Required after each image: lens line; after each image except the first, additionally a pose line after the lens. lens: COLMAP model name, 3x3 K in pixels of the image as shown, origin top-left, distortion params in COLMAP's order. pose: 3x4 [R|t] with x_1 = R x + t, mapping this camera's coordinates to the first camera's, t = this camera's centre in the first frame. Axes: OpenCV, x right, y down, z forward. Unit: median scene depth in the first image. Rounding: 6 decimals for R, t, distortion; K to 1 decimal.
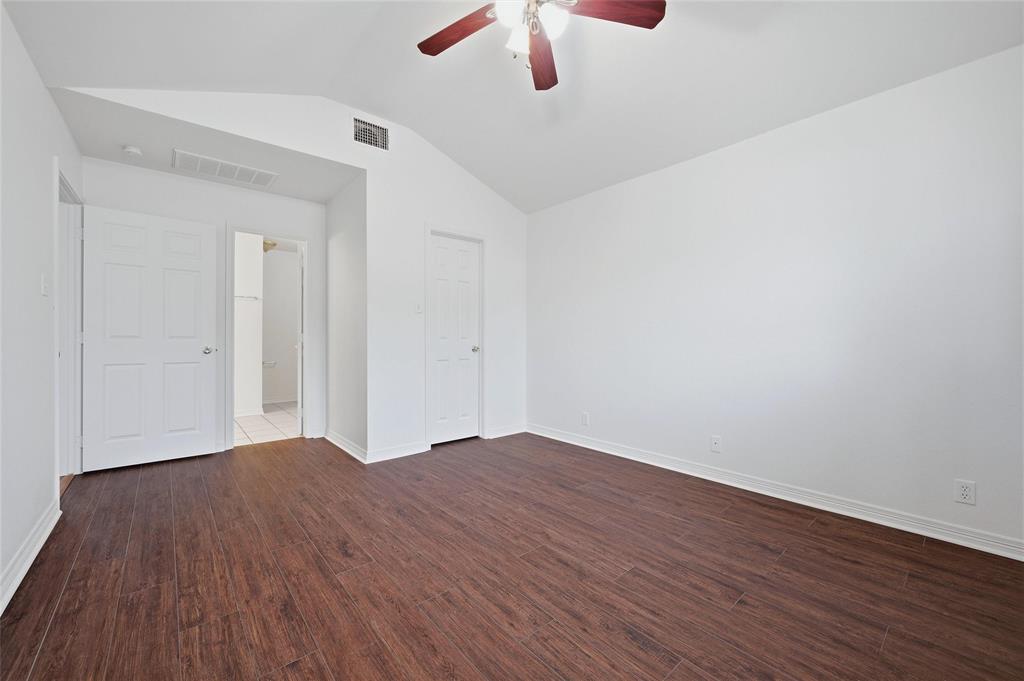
lens RADIAL K [[404.6, 0, 513.3], [0, 404.6, 340.0], [0, 0, 1]] dist [-0.000456, 0.000363]
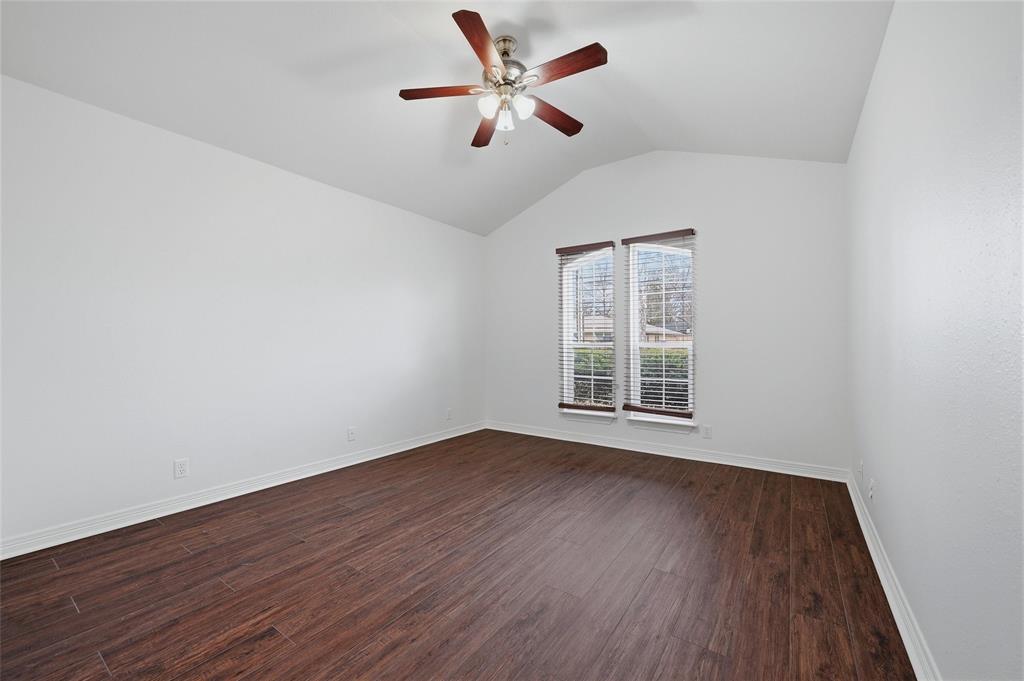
lens RADIAL K [[404.6, 0, 513.8], [0, 404.6, 342.6], [0, 0, 1]] dist [-0.000456, 0.000363]
pose [[-0.249155, 0.004375, 0.968454, -1.152348], [0.008837, 0.999958, -0.002244, -0.011136], [-0.968423, 0.007999, -0.249183, 1.213260]]
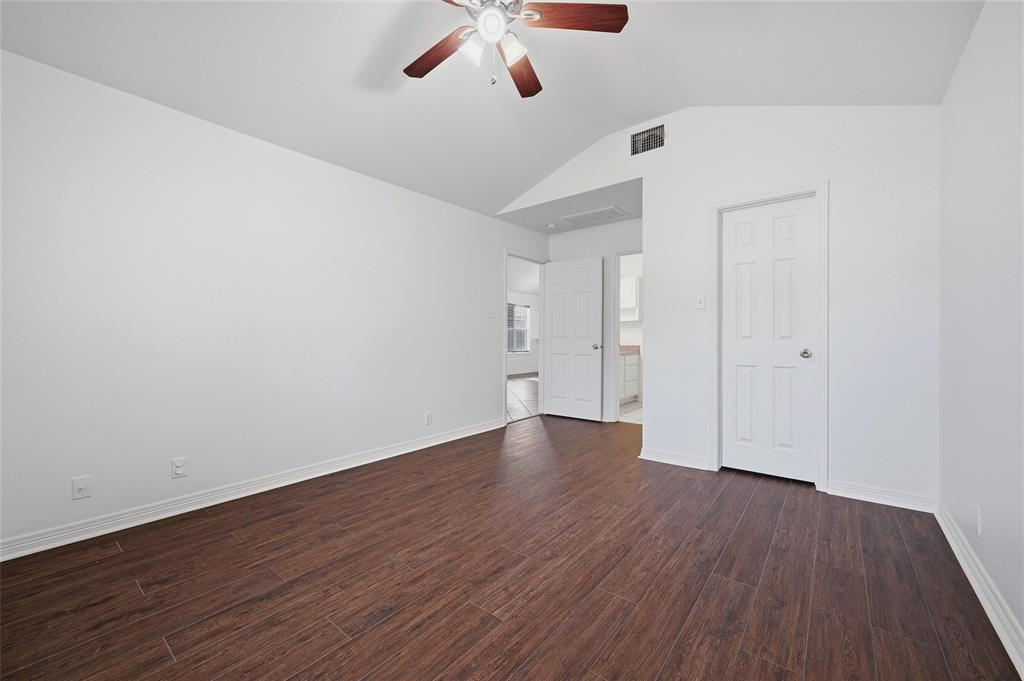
lens RADIAL K [[404.6, 0, 509.3], [0, 404.6, 337.9], [0, 0, 1]] dist [-0.000456, 0.000363]
pose [[0.180214, -0.001229, -0.983627, 1.003362], [-0.003172, 0.999993, -0.001831, -0.003762], [0.983622, 0.003450, 0.180209, 0.789239]]
